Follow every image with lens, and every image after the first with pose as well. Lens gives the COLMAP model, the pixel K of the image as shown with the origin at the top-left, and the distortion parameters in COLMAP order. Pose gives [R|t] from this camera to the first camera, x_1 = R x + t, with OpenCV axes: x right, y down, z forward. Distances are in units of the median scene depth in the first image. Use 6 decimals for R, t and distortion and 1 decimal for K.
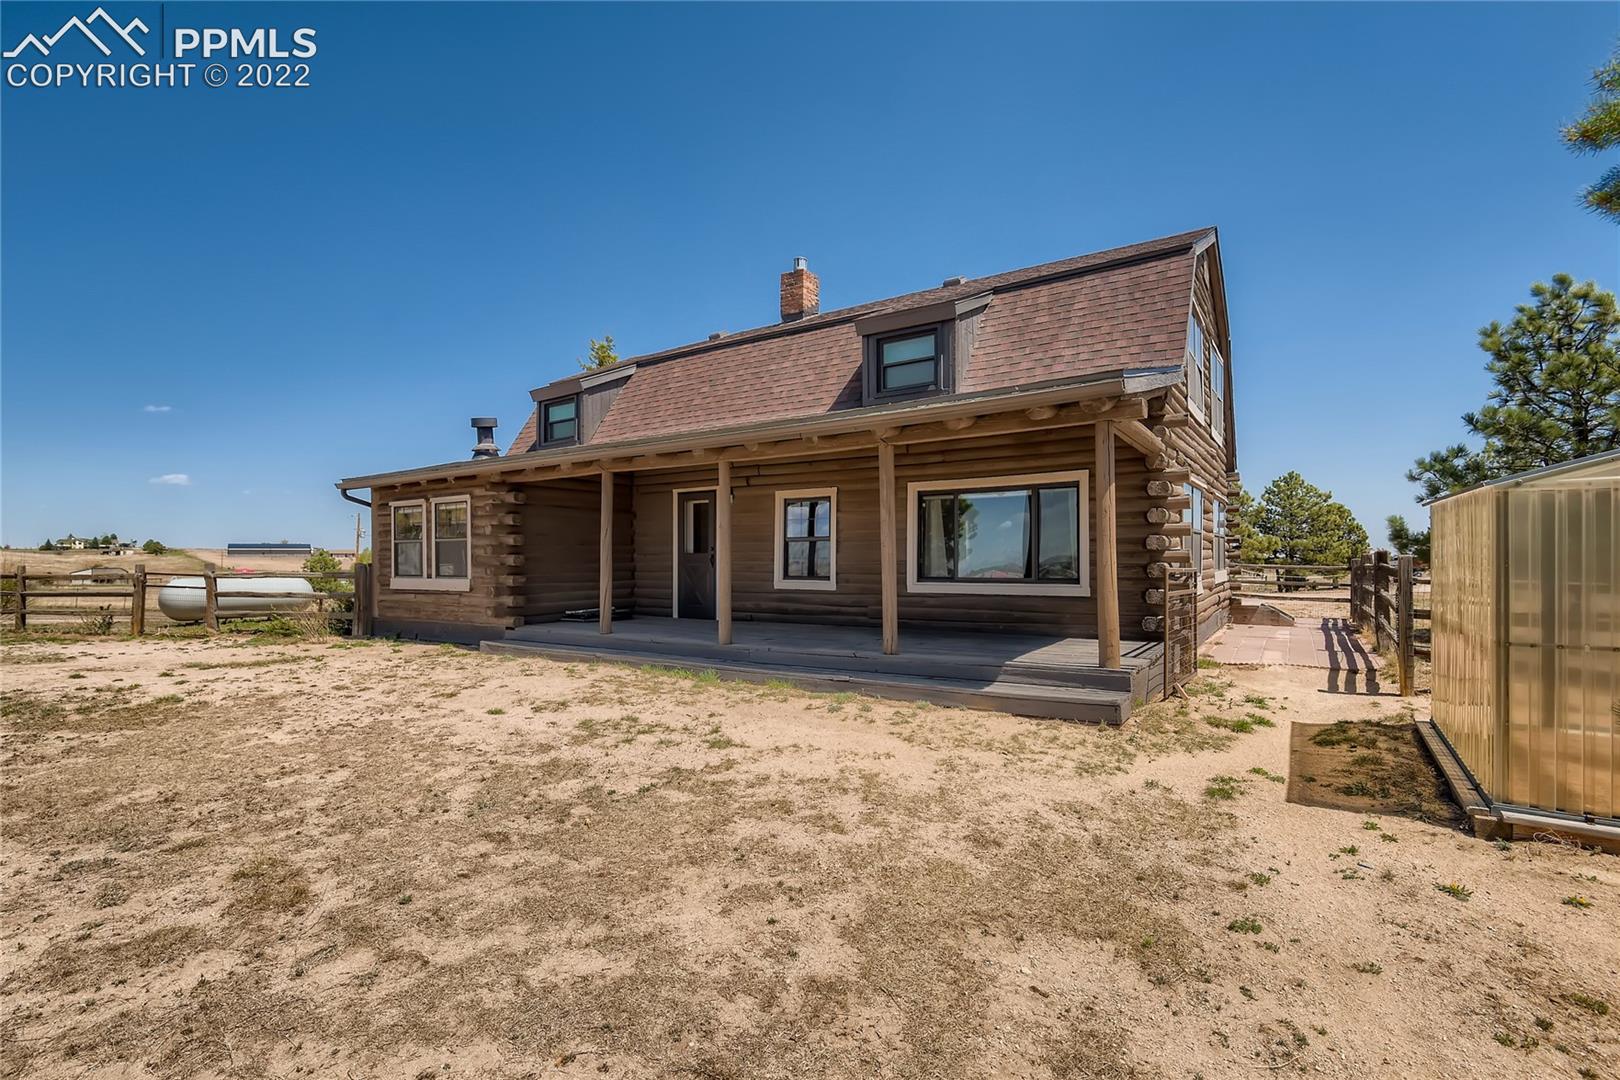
lens RADIAL K [[750.1, 0, 817.4], [0, 750.1, 526.9], [0, 0, 1]] dist [-0.003437, -0.001203]
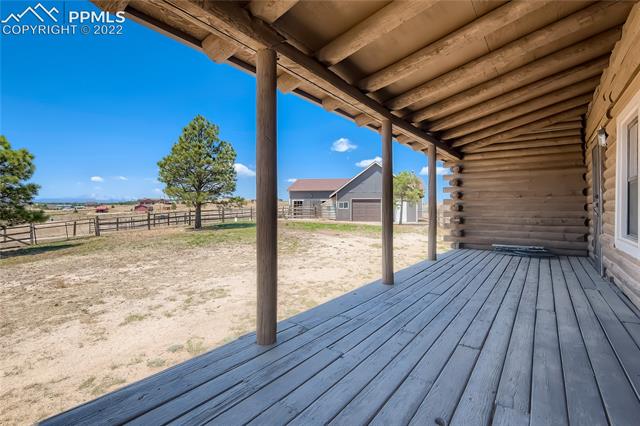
lens RADIAL K [[296.3, 0, 322.9], [0, 296.3, 207.8], [0, 0, 1]] dist [-0.003437, -0.001203]
pose [[-0.045697, 0.008262, -0.998921, 0.533915], [0.043651, 0.999027, 0.006266, 0.055207], [0.998001, -0.043318, -0.046014, 1.508292]]
